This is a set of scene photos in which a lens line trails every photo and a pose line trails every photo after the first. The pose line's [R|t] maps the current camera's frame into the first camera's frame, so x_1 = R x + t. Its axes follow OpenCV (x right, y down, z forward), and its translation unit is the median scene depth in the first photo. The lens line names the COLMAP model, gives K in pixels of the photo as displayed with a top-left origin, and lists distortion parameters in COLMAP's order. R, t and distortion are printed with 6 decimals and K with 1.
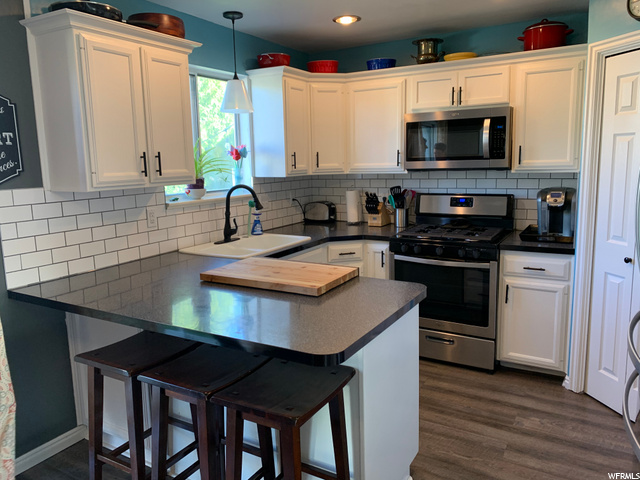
lens RADIAL K [[508.1, 0, 321.8], [0, 508.1, 235.9], [0, 0, 1]] dist [0.094527, -0.120429]
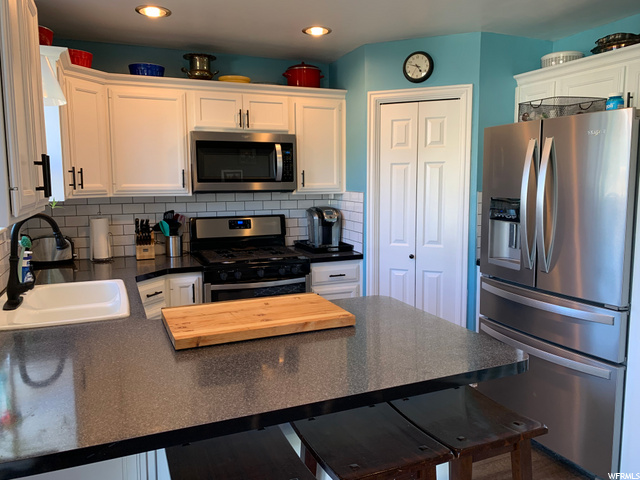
lens RADIAL K [[508.1, 0, 321.8], [0, 508.1, 235.9], [0, 0, 1]] dist [0.094527, -0.120429]
pose [[0.581110, -0.075632, 0.810303, -0.461213], [0.117475, 0.993040, 0.008441, -0.033912], [-0.805302, 0.090285, 0.585950, 0.301032]]
